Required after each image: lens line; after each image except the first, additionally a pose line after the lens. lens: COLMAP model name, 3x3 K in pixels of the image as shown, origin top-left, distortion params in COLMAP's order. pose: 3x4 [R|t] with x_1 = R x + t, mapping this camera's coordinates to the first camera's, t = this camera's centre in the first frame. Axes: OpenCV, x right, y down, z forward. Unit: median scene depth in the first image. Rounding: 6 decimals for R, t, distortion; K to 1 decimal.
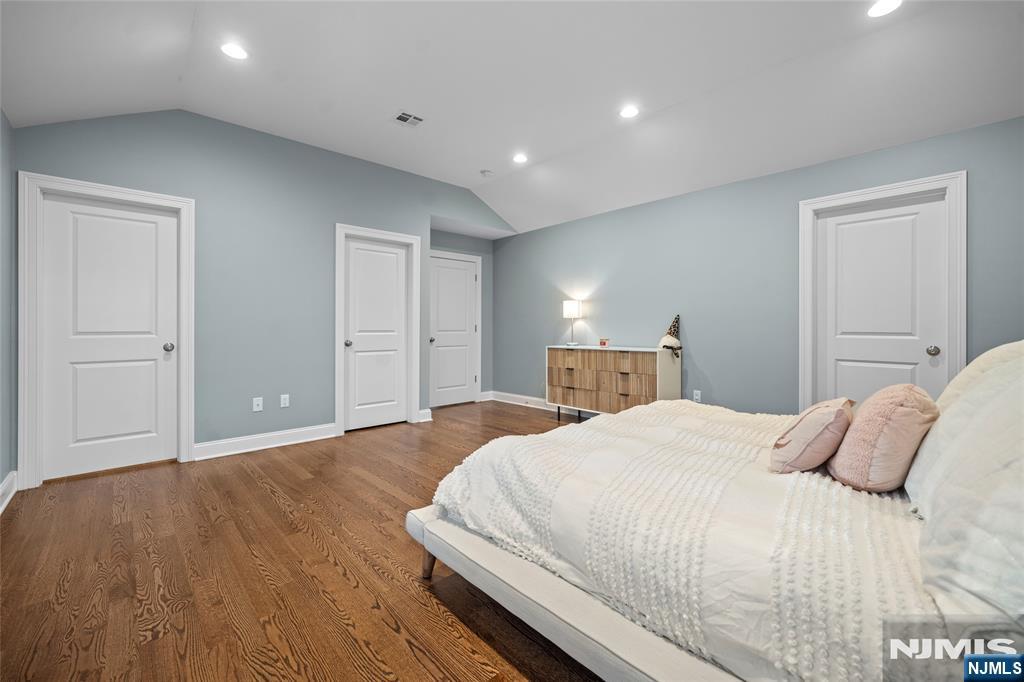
lens RADIAL K [[424.7, 0, 511.3], [0, 424.7, 326.0], [0, 0, 1]] dist [-0.000271, -0.000070]
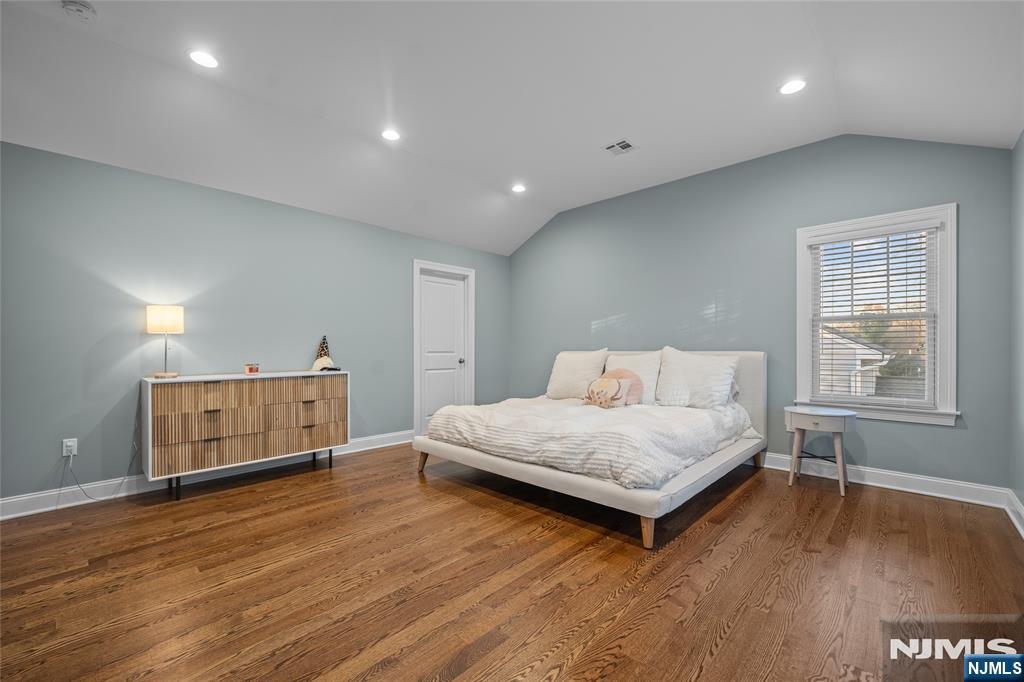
lens RADIAL K [[415.2, 0, 511.3], [0, 415.2, 350.4], [0, 0, 1]] dist [-0.011186, 0.000005]
pose [[-0.063996, -0.002279, 0.997948, -0.586707], [0.001132, 0.999997, 0.002356, 0.005913], [-0.997950, 0.001281, -0.063993, 0.631663]]
